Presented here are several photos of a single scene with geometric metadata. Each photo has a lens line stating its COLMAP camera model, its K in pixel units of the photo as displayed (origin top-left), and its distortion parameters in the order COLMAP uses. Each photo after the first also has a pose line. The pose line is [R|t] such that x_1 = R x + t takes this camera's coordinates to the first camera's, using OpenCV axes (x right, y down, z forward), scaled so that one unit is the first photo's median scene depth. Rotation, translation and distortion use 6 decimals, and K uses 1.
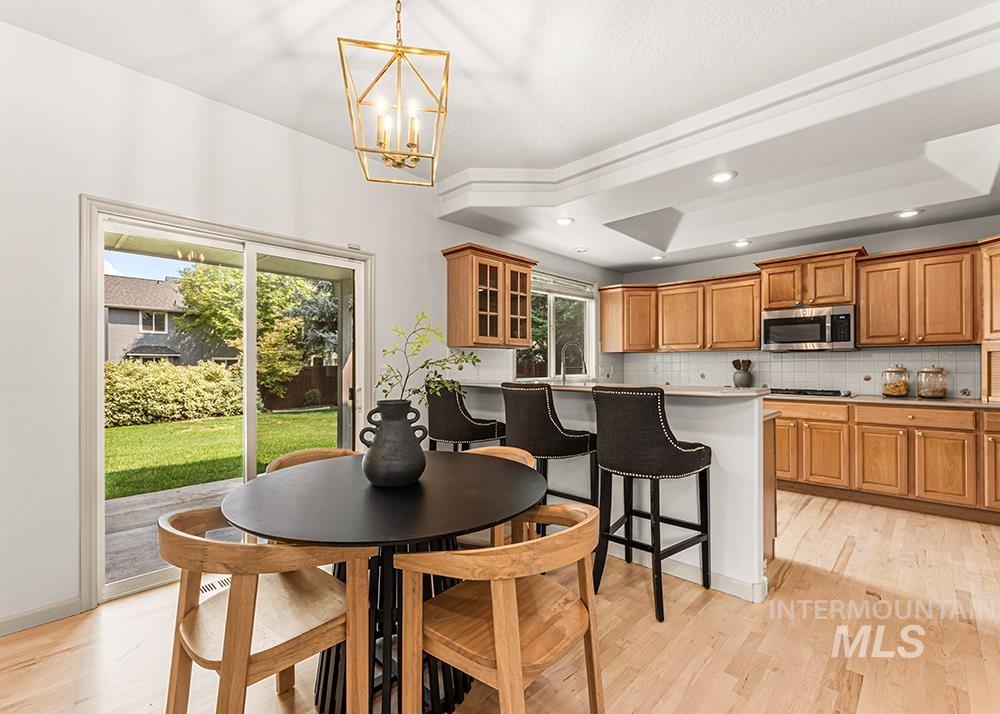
lens RADIAL K [[446.8, 0, 502.1], [0, 446.8, 364.0], [0, 0, 1]] dist [-0.002118, 0.000170]
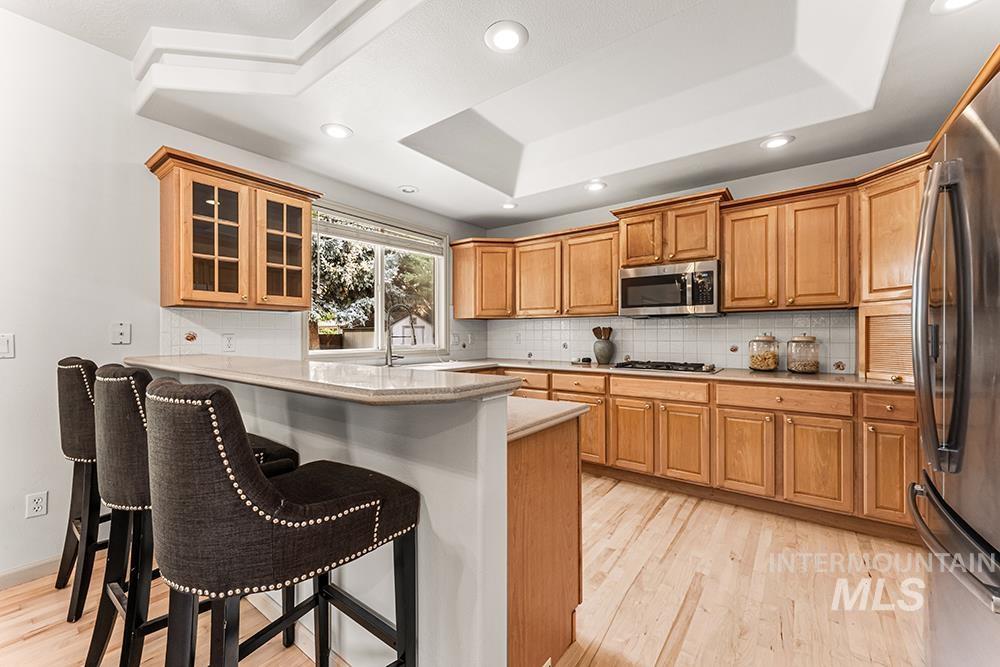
lens RADIAL K [[399.7, 0, 500.0], [0, 399.7, 333.5], [0, 0, 1]] dist [-0.001017, -0.000264]
pose [[0.993097, 0.000266, 0.117298, 0.304197], [-0.000654, 0.999994, 0.003266, 0.000717], [-0.117297, -0.003320, 0.993091, 0.315107]]
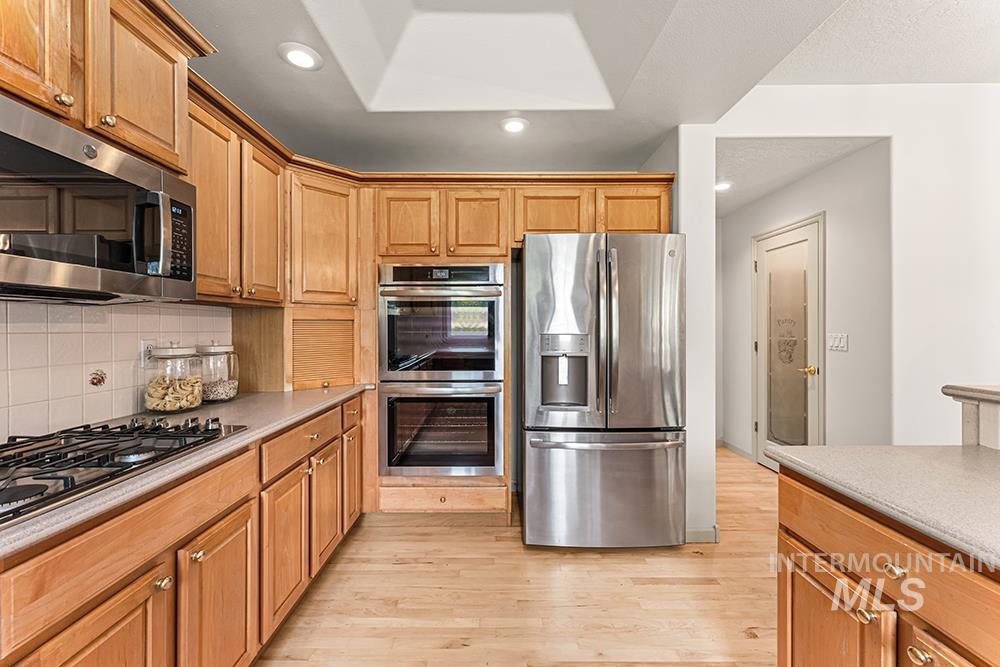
lens RADIAL K [[410.3, 0, 500.0], [0, 410.3, 333.5], [0, 0, 1]] dist [0.000291, -0.000006]
pose [[-0.690128, -0.004631, 0.723673, 0.351056], [-0.001126, 0.999985, 0.005325, -0.009087], [-0.723687, 0.002860, -0.690123, 1.052521]]
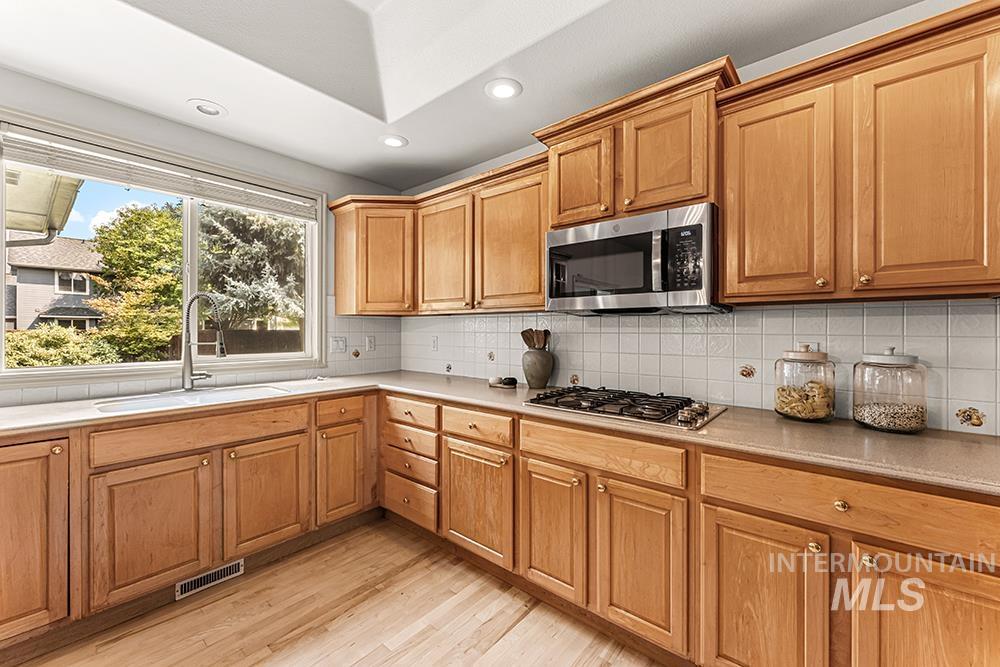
lens RADIAL K [[402.7, 0, 498.4], [0, 402.7, 328.0], [0, 0, 1]] dist [-0.001053, -0.000216]
pose [[0.998764, 0.004422, 0.049497, 0.568447], [-0.004513, 0.999988, 0.001730, -0.013811], [-0.049489, -0.001951, 0.998773, 0.627202]]
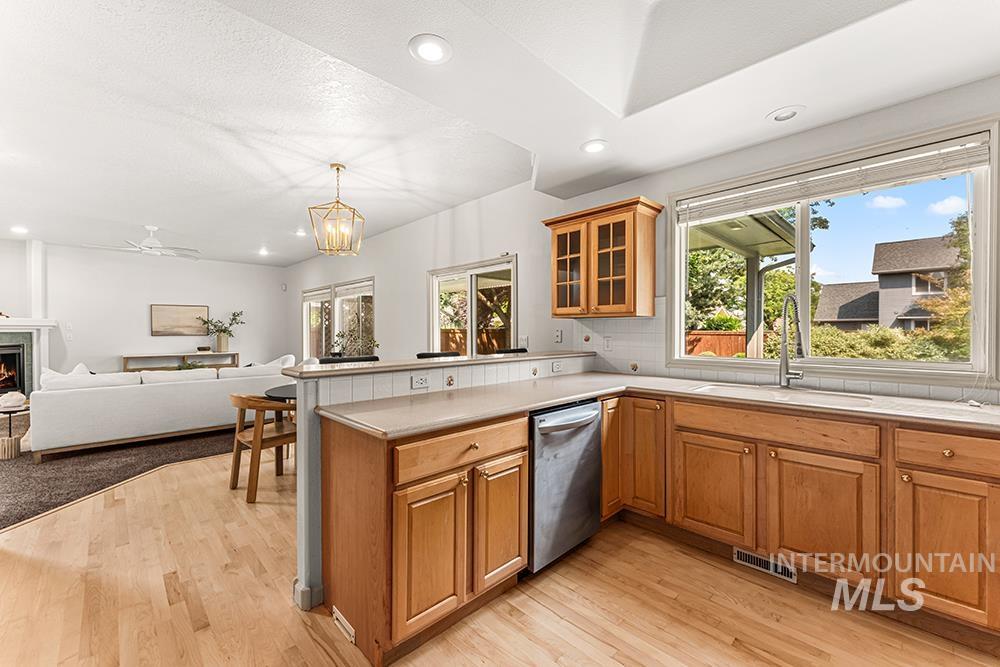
lens RADIAL K [[406.4, 0, 500.0], [0, 406.4, 333.5], [0, 0, 1]] dist [0.000529, 0.000031]
pose [[-0.041813, 0.010566, -0.999070, 0.784790], [0.007734, 0.999918, 0.010251, -0.013280], [0.999096, -0.007298, -0.041892, 0.819225]]
